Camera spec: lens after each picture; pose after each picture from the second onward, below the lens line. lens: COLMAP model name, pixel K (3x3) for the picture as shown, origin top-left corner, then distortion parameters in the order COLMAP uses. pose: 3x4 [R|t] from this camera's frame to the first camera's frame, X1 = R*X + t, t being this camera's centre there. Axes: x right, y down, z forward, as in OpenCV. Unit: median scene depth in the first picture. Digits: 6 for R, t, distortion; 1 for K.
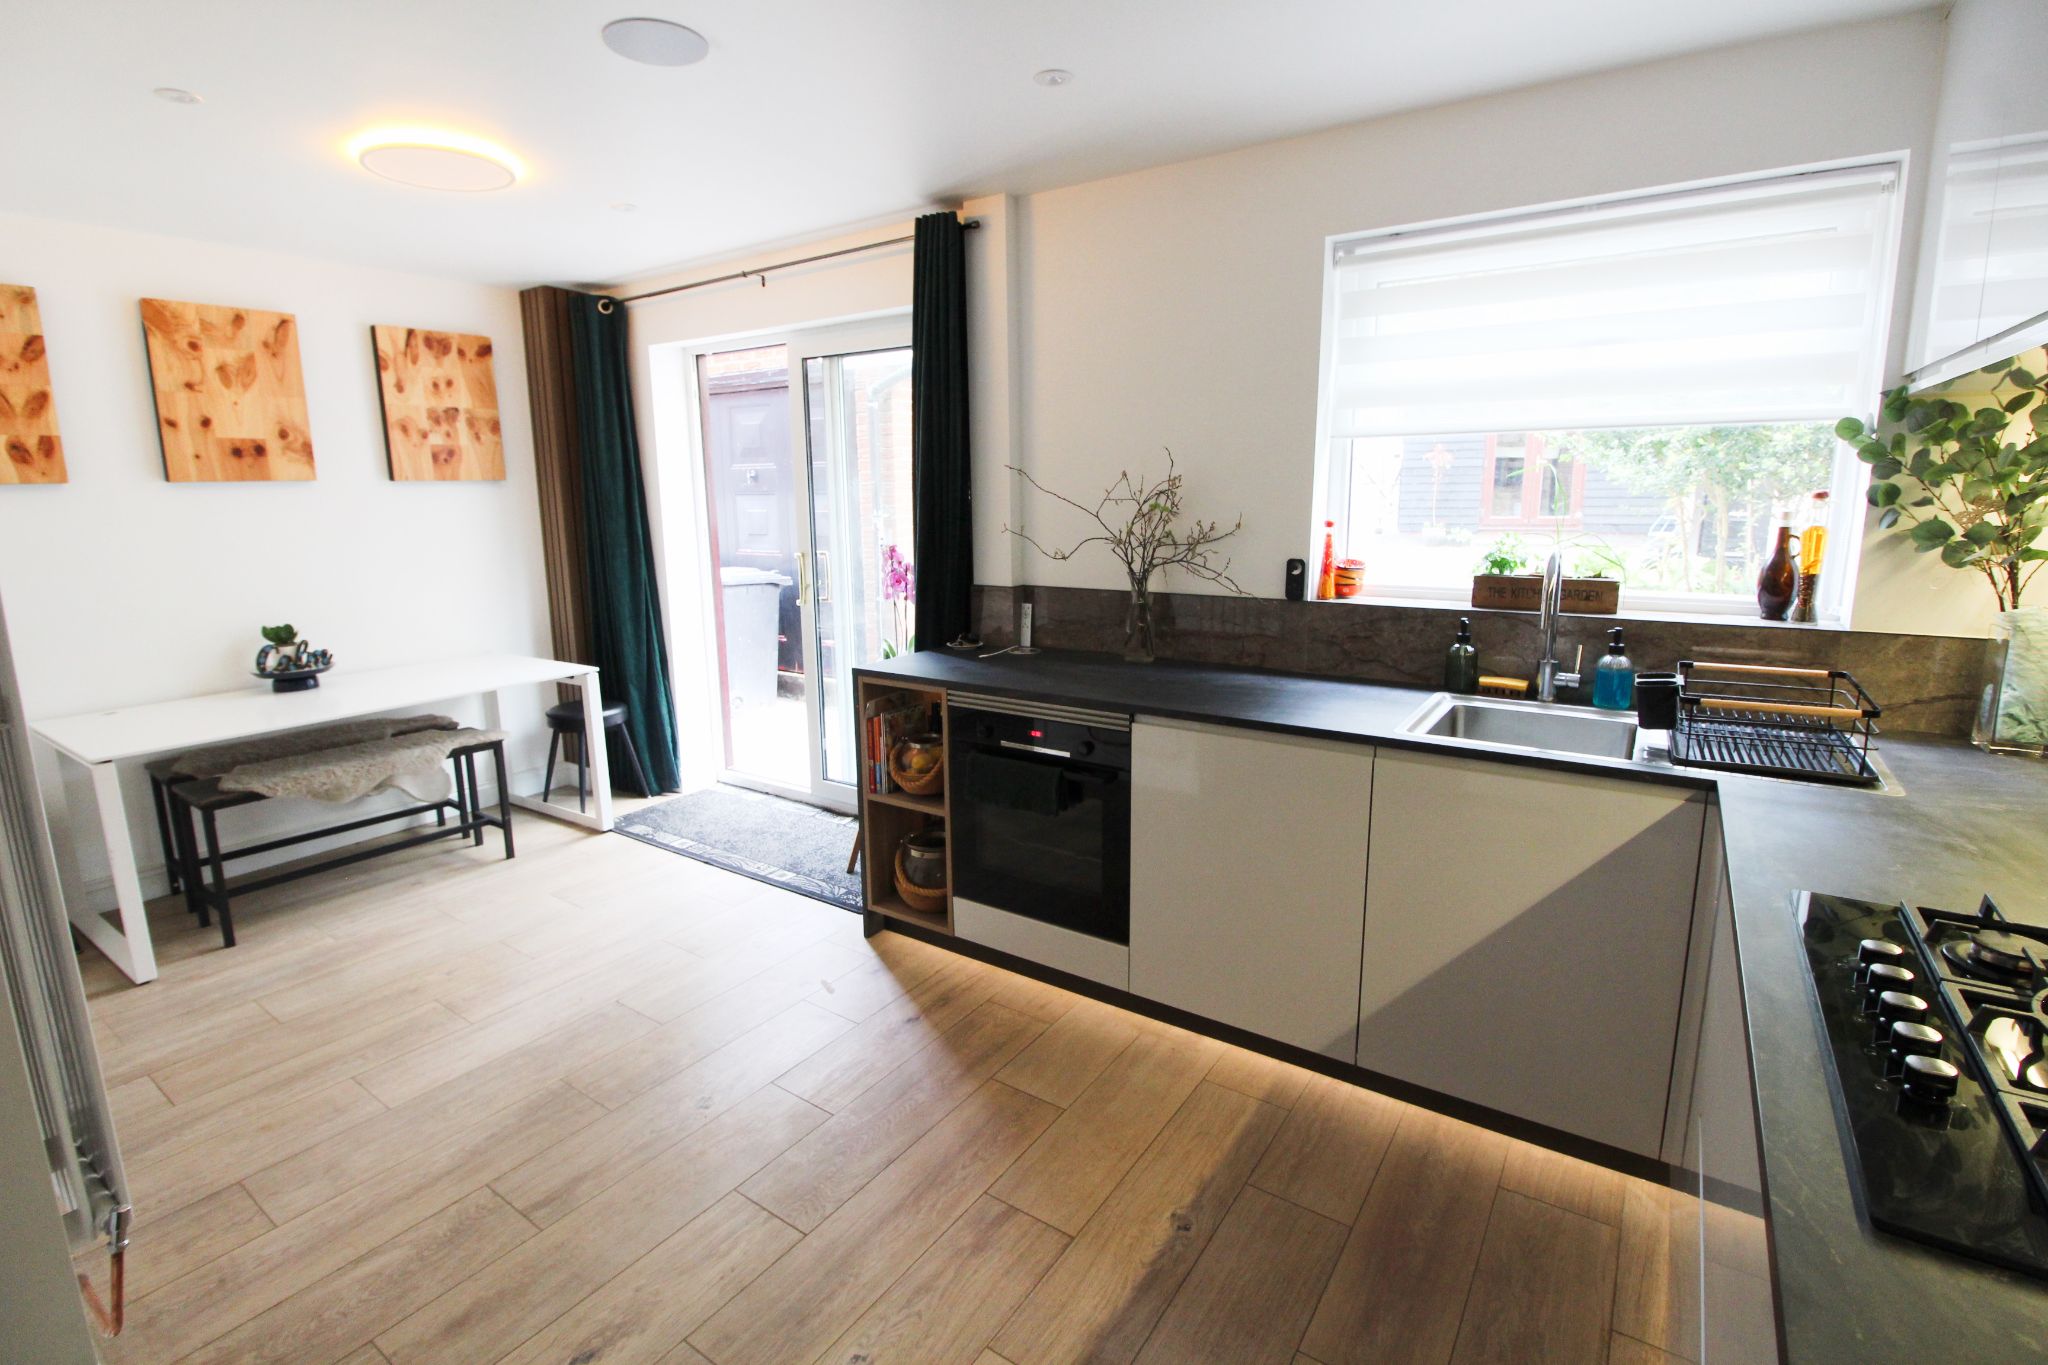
lens RADIAL K [[945.7, 0, 1016.8], [0, 945.7, 662.6], [0, 0, 1]] dist [0.002237, -0.014472]
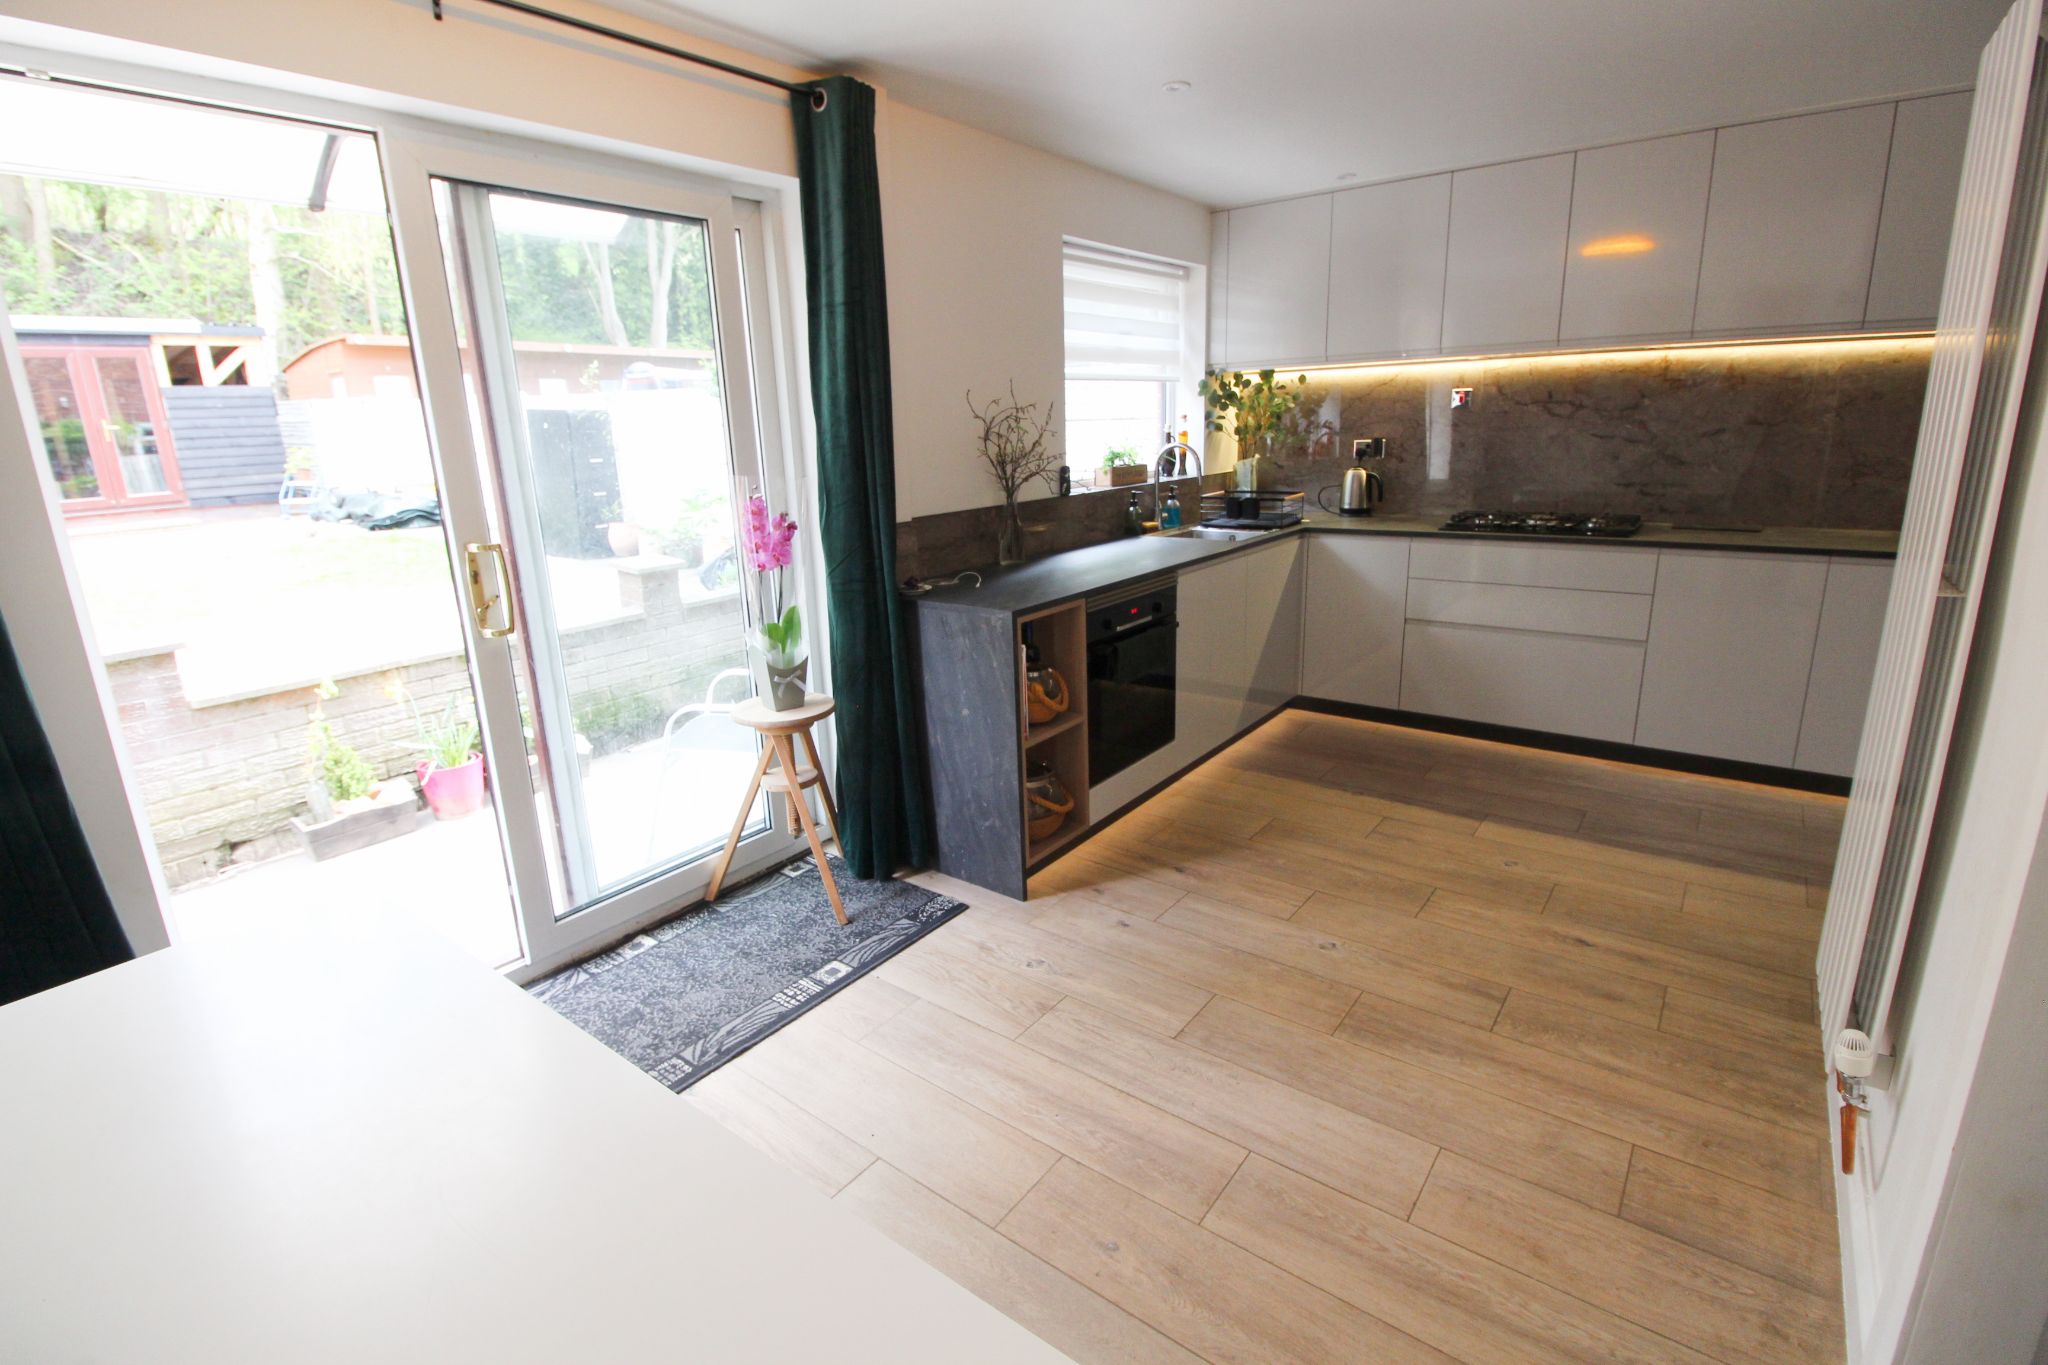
lens RADIAL K [[944.6, 0, 1017.6], [0, 944.6, 667.8], [0, 0, 1]] dist [0.001503, -0.016456]
pose [[0.053322, -0.243228, 0.968502, -0.927769], [0.213473, 0.950237, 0.226888, -0.128666], [-0.975493, 0.194651, 0.102592, 0.801681]]
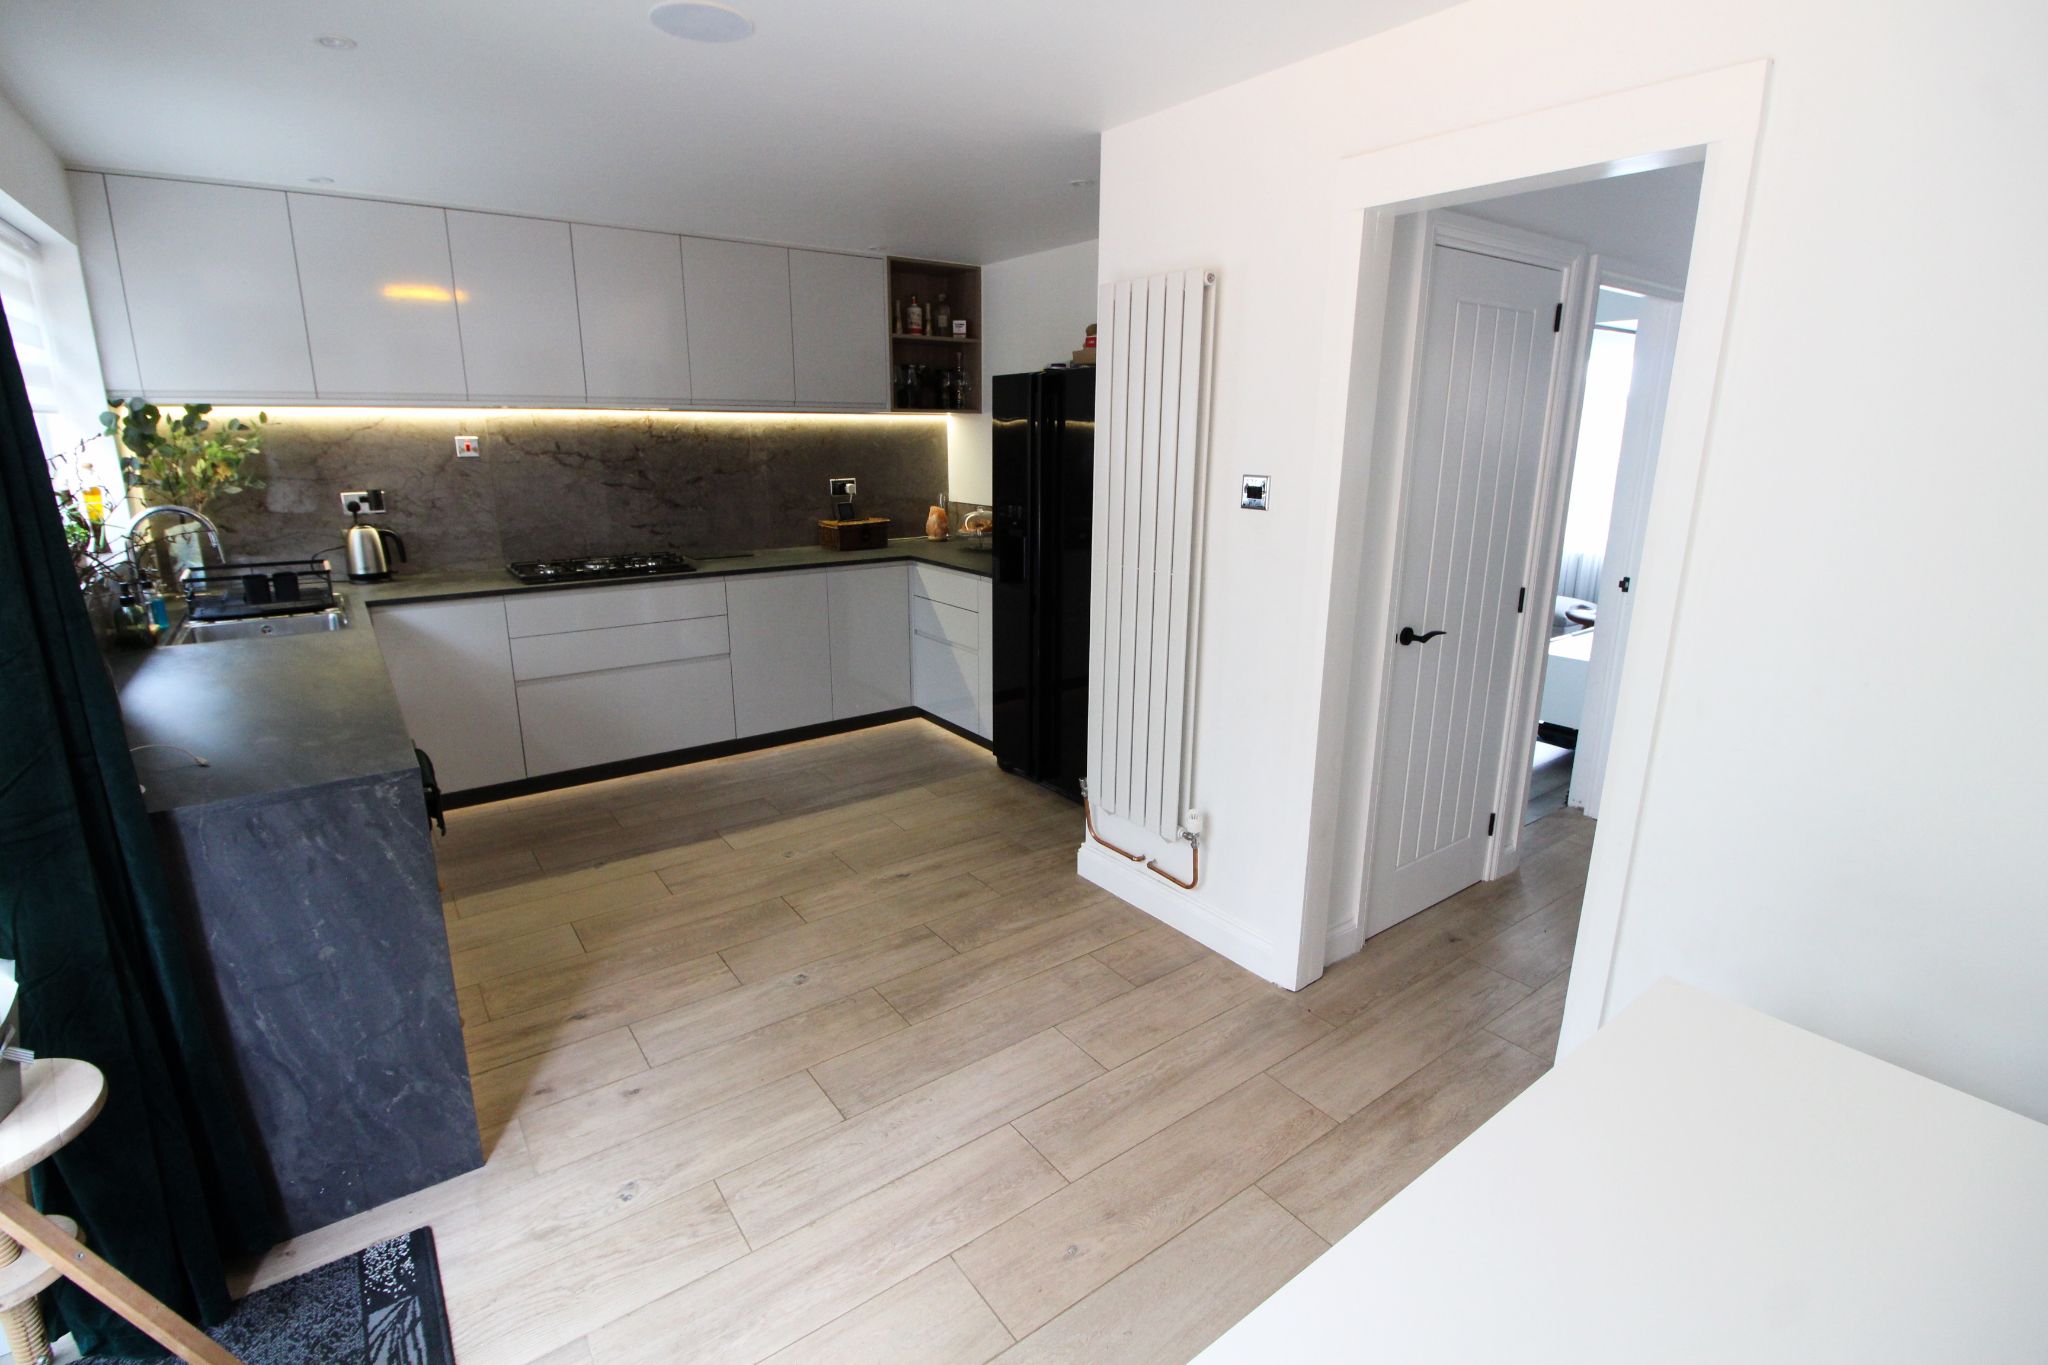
lens RADIAL K [[945.1, 0, 1020.9], [0, 945.1, 663.8], [0, 0, 1]] dist [0.001806, -0.015404]
pose [[-0.944768, -0.070911, 0.319977, -0.639184], [0.065667, 0.915558, 0.396788, -0.237281], [-0.321094, 0.395884, -0.860334, 1.203567]]
